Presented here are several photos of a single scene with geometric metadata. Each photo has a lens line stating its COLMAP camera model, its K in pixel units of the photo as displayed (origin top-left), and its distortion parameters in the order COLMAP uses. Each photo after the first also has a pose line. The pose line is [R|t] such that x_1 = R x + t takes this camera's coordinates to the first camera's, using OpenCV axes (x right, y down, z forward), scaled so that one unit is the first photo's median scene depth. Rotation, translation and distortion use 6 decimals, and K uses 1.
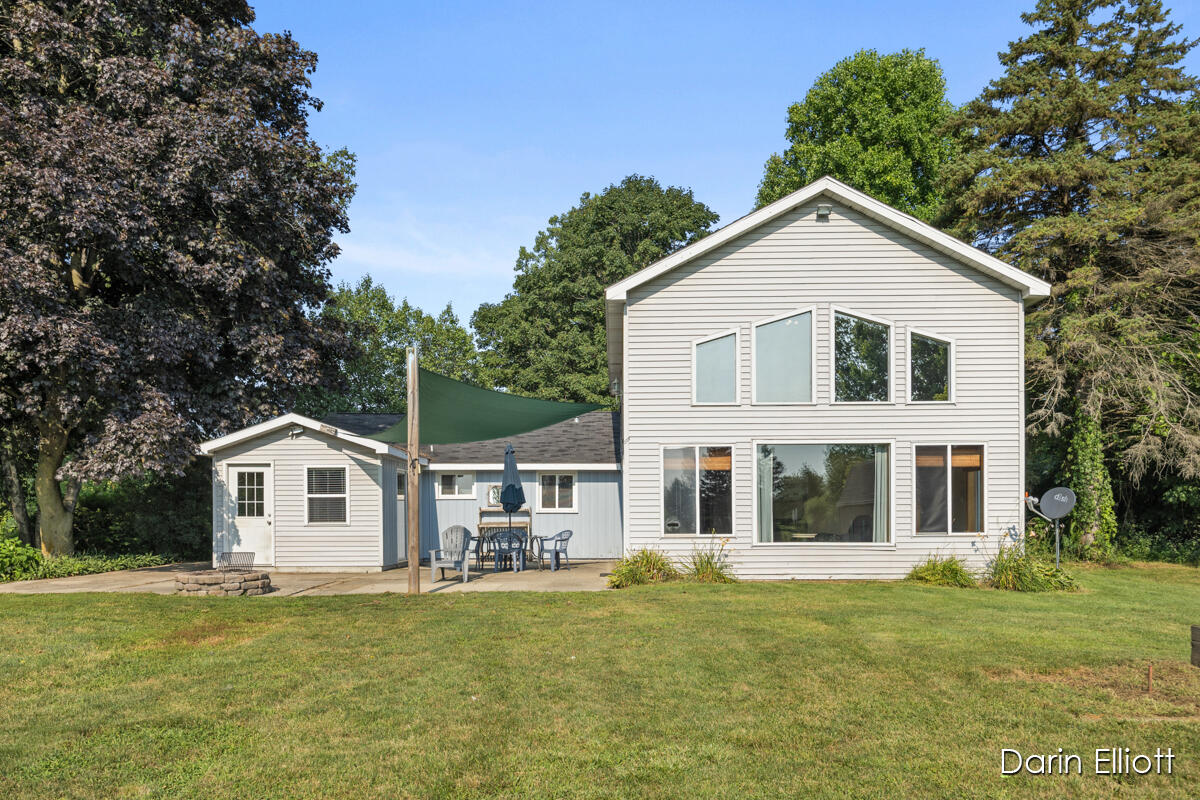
lens RADIAL K [[887.6, 0, 600.1], [0, 887.6, 397.9], [0, 0, 1]] dist [-0.003894, -0.003715]
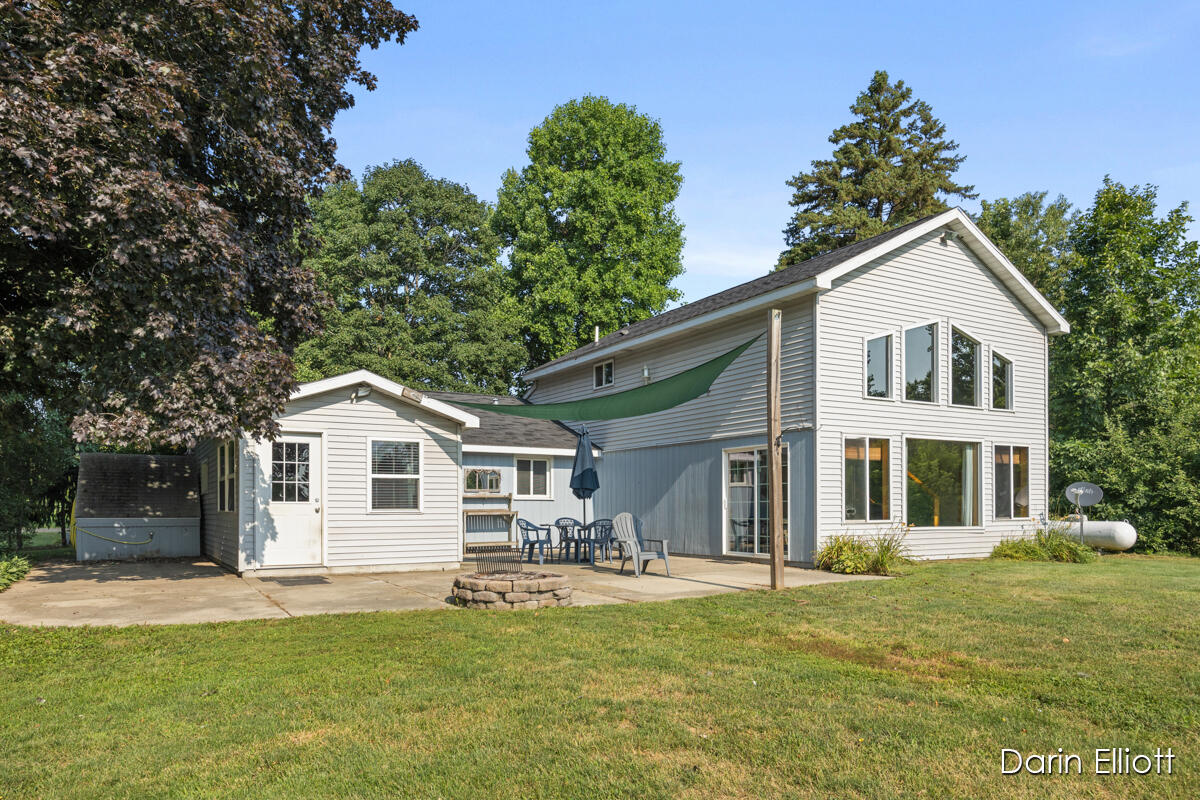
lens RADIAL K [[802.8, 0, 600.2], [0, 802.8, 404.0], [0, 0, 1]] dist [-0.002990, 0.000352]
pose [[0.848583, 0.069330, 0.524501, -0.537122], [-0.072473, 0.997264, -0.014567, 0.042246], [-0.524076, -0.025651, 0.851285, 0.287135]]
